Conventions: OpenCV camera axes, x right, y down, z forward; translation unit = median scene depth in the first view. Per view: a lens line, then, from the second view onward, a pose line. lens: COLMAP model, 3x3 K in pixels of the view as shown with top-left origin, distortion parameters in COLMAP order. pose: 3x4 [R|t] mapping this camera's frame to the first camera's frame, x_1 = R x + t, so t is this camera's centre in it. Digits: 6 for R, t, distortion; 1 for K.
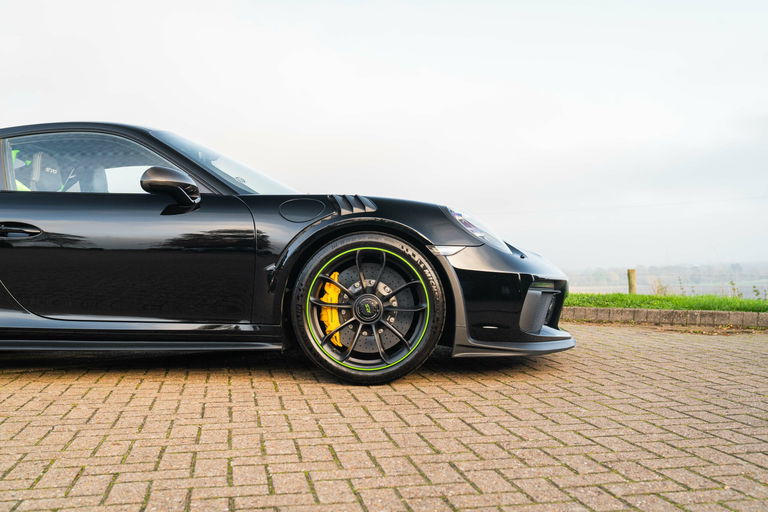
lens RADIAL K [[831.1, 0, 383.9], [0, 831.1, 257.6], [0, 0, 1]] dist [0.011403, 0.000000]
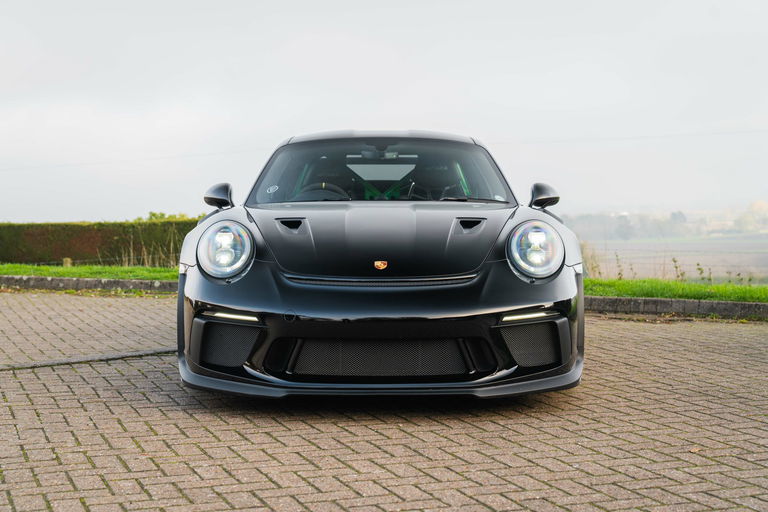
lens RADIAL K [[1236.3, 0, 384.2], [0, 1236.3, 256.6], [0, 0, 1]] dist [0.011658, 0.000000]
pose [[0.986055, 0.002652, 0.166398, -0.168995], [-0.010244, 0.998944, 0.044788, -0.048692], [-0.166104, -0.045868, 0.985041, -0.393655]]
